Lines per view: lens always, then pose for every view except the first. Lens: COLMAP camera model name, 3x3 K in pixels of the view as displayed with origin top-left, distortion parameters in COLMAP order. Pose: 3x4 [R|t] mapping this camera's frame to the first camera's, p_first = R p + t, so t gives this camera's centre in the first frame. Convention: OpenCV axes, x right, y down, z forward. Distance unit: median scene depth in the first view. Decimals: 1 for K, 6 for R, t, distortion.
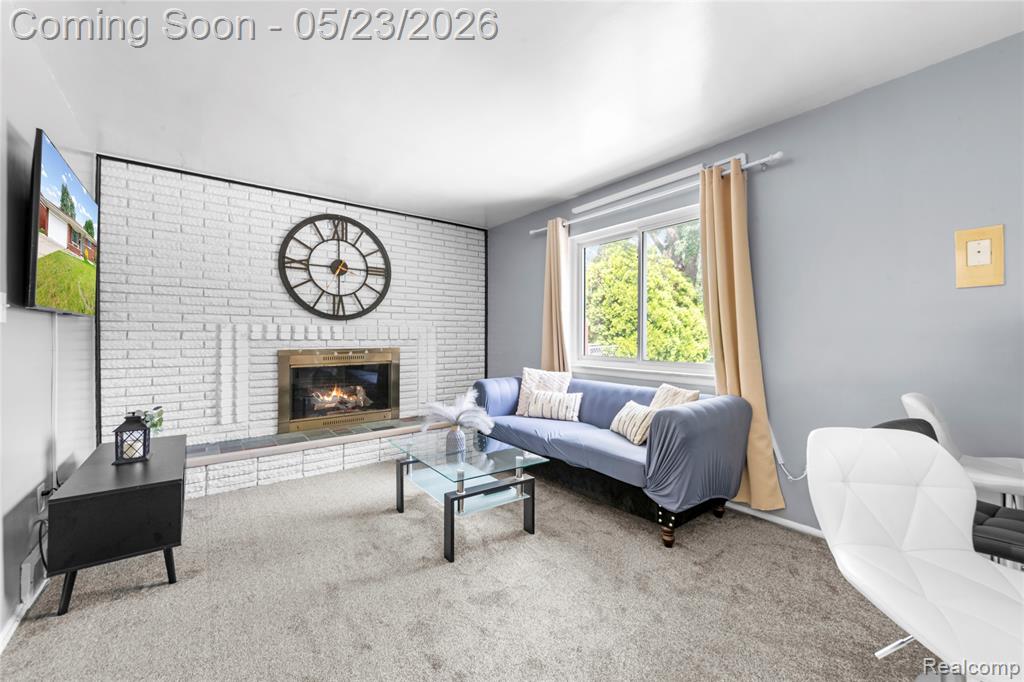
lens RADIAL K [[409.6, 0, 509.1], [0, 409.6, 336.0], [0, 0, 1]] dist [0.013952, -0.000974]
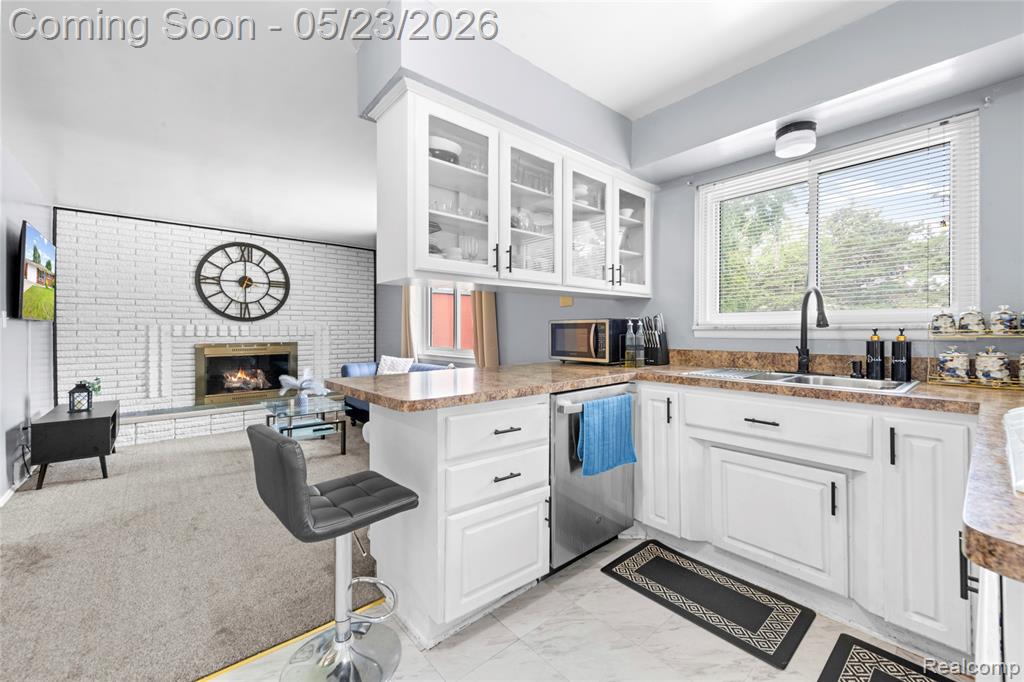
lens RADIAL K [[409.6, 0, 508.6], [0, 409.6, 332.6], [0, 0, 1]] dist [0.013952, -0.000974]
pose [[0.998382, -0.005145, 0.056624, 0.417360], [0.005003, 0.999984, 0.002651, -0.001511], [-0.056636, -0.002364, 0.998392, -0.443633]]
